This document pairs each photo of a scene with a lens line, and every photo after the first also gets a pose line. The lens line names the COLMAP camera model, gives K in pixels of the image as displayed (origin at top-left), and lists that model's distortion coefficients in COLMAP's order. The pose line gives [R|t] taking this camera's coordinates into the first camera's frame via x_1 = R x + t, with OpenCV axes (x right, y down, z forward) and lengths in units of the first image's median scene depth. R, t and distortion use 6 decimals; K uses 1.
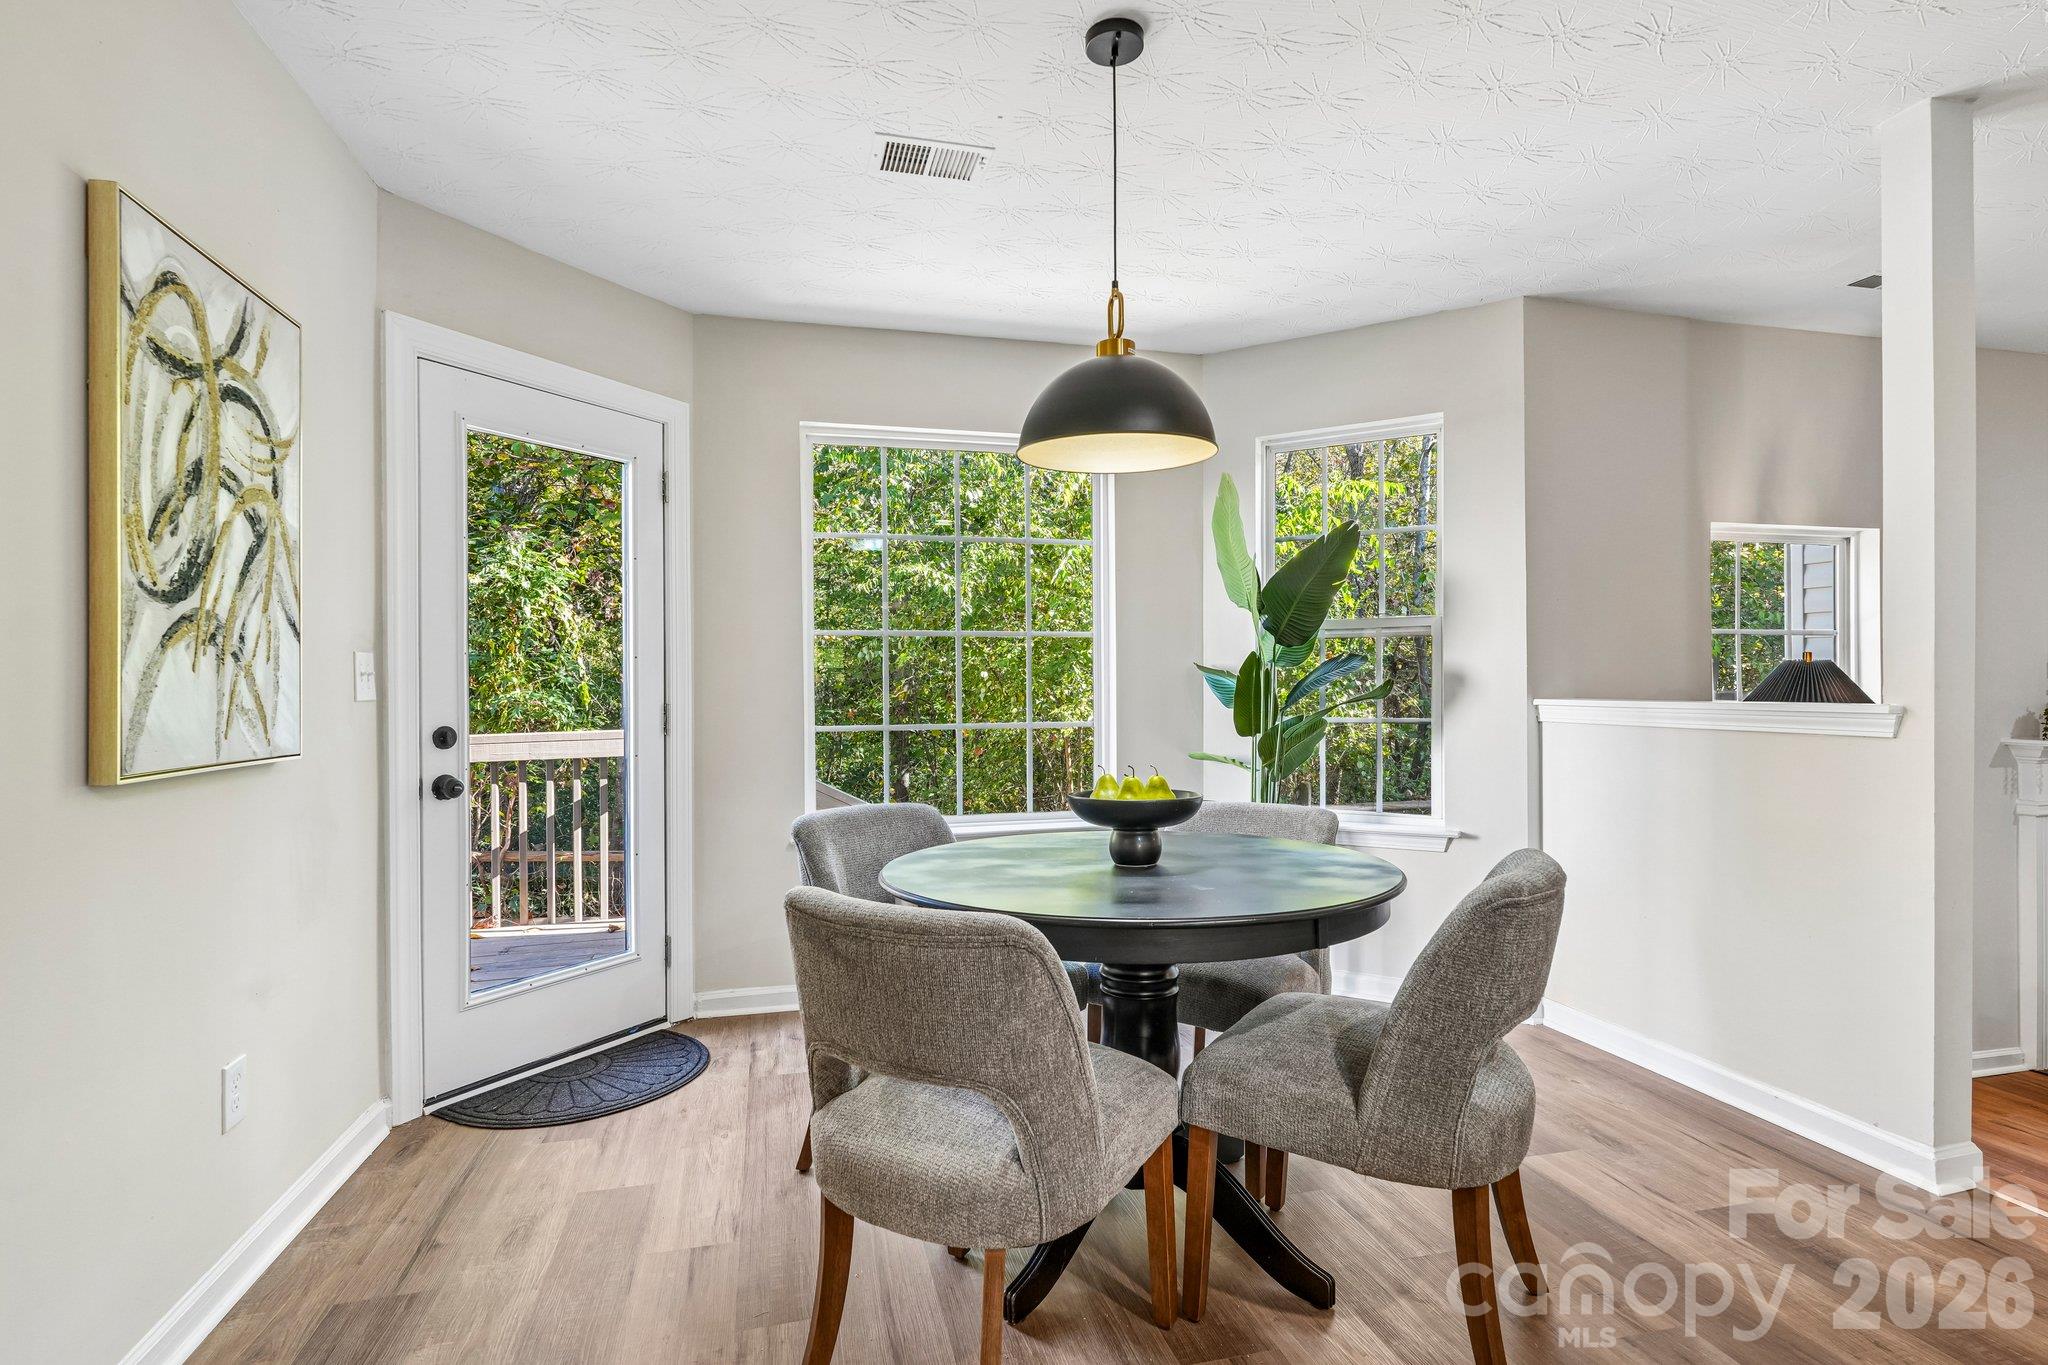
lens RADIAL K [[1008.8, 0, 1020.5], [0, 1008.8, 687.0], [0, 0, 1]] dist [0.002293, 0.000866]
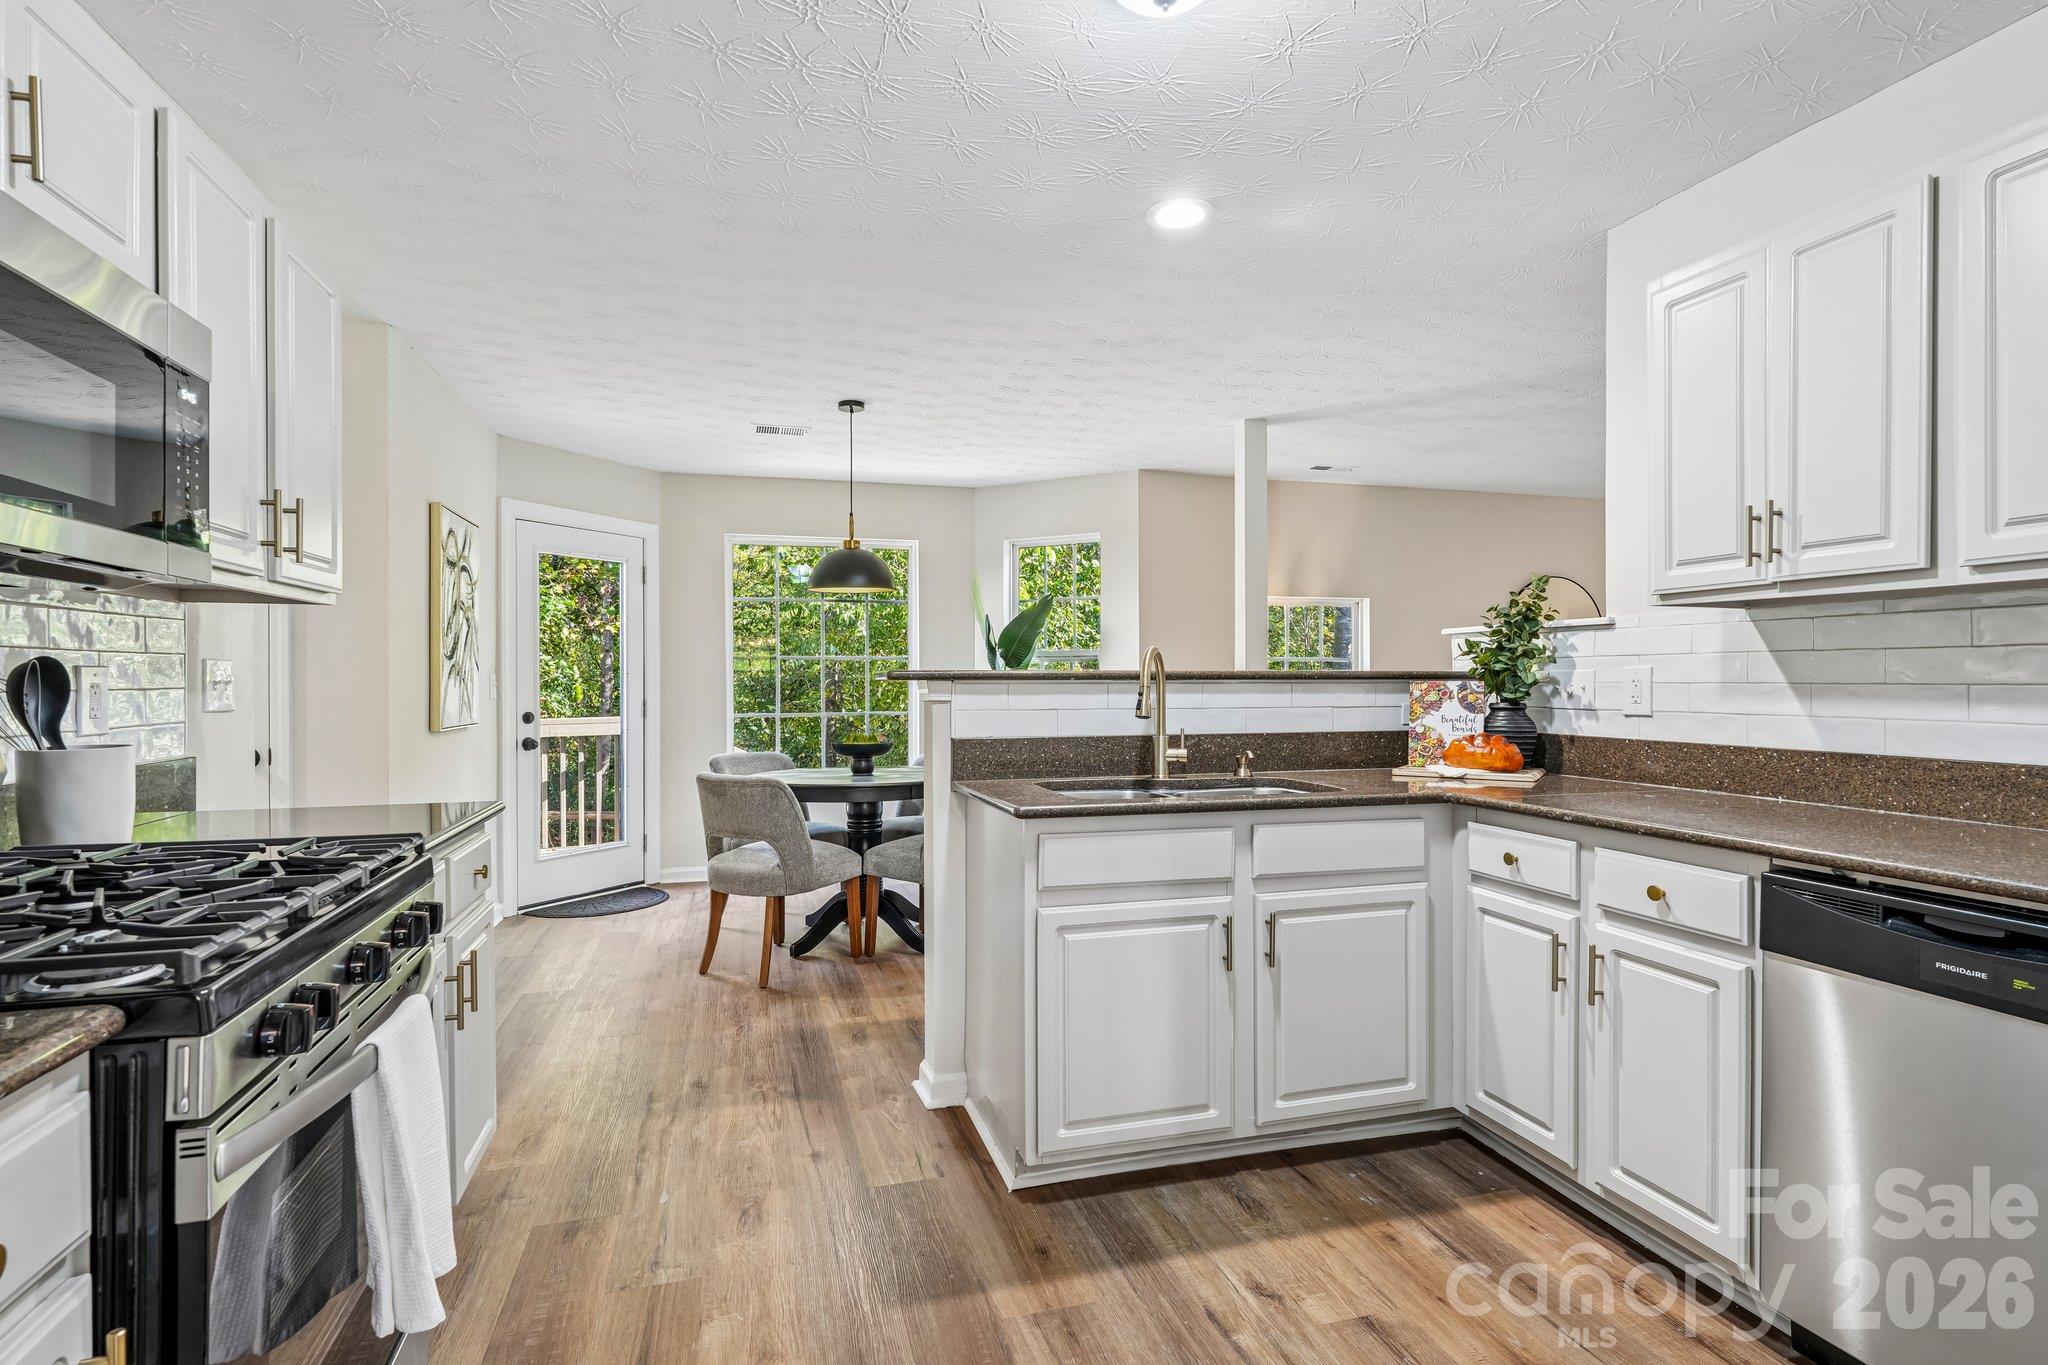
lens RADIAL K [[1008.8, 0, 1017.3], [0, 1008.8, 681.2], [0, 0, 1]] dist [0.002293, 0.000866]
pose [[0.999577, 0.003387, 0.028902, 0.310066], [-0.003388, 0.999994, -0.000011, -0.022971], [-0.028902, -0.000087, 0.999582, -0.975293]]
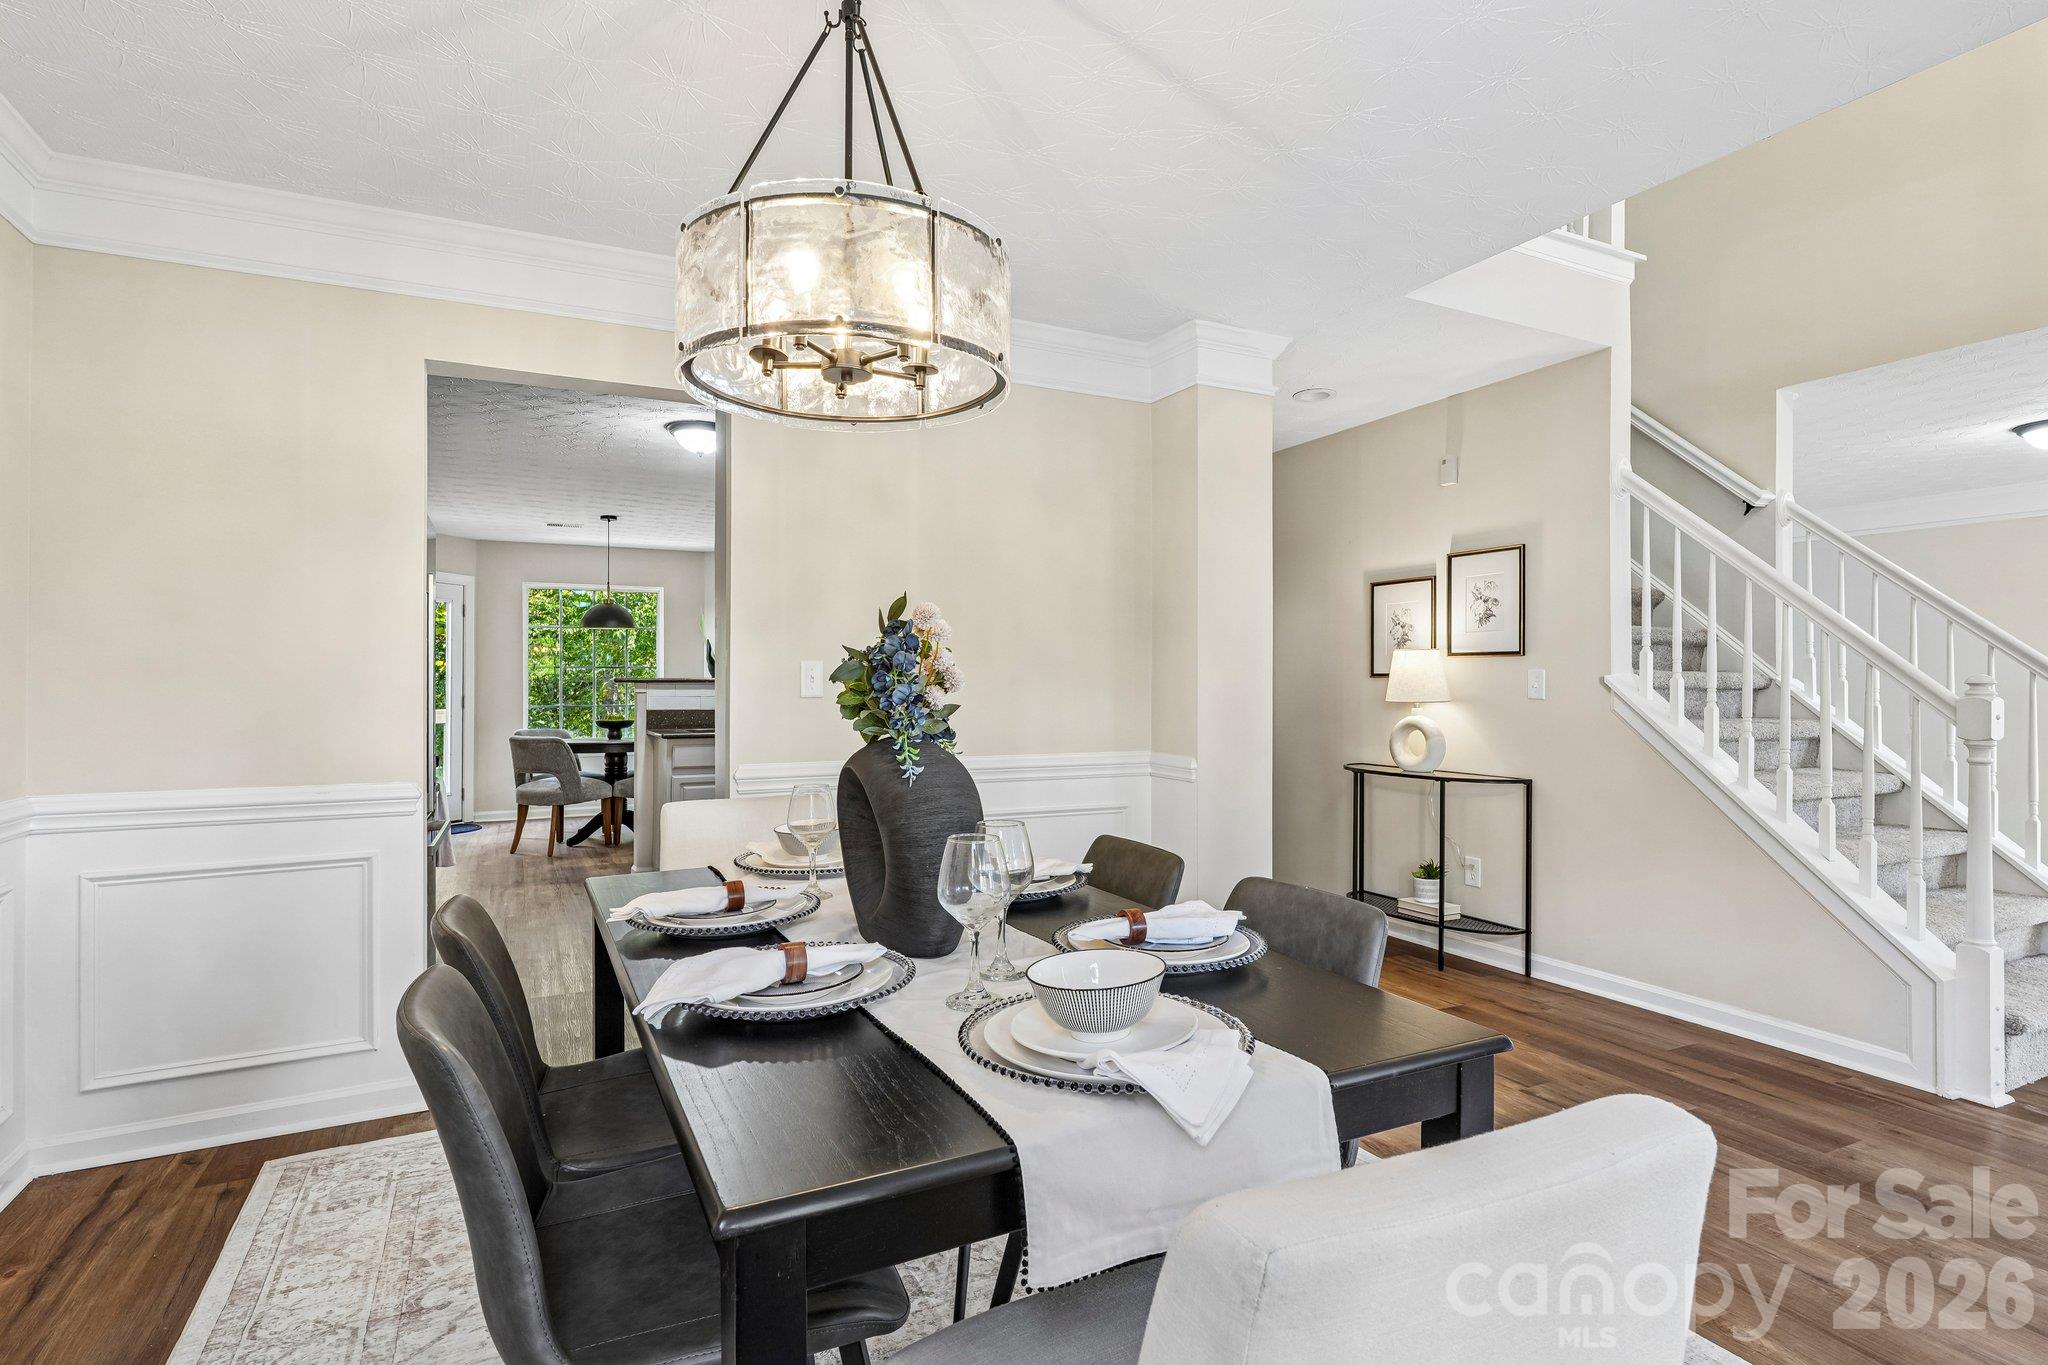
lens RADIAL K [[1008.8, 0, 1037.1], [0, 1008.8, 688.3], [0, 0, 1]] dist [0.002293, 0.000866]
pose [[0.971961, 0.011578, 0.234856, 0.601642], [-0.012169, 0.999925, 0.001069, -0.025290], [-0.234826, -0.003897, 0.972030, -2.383347]]
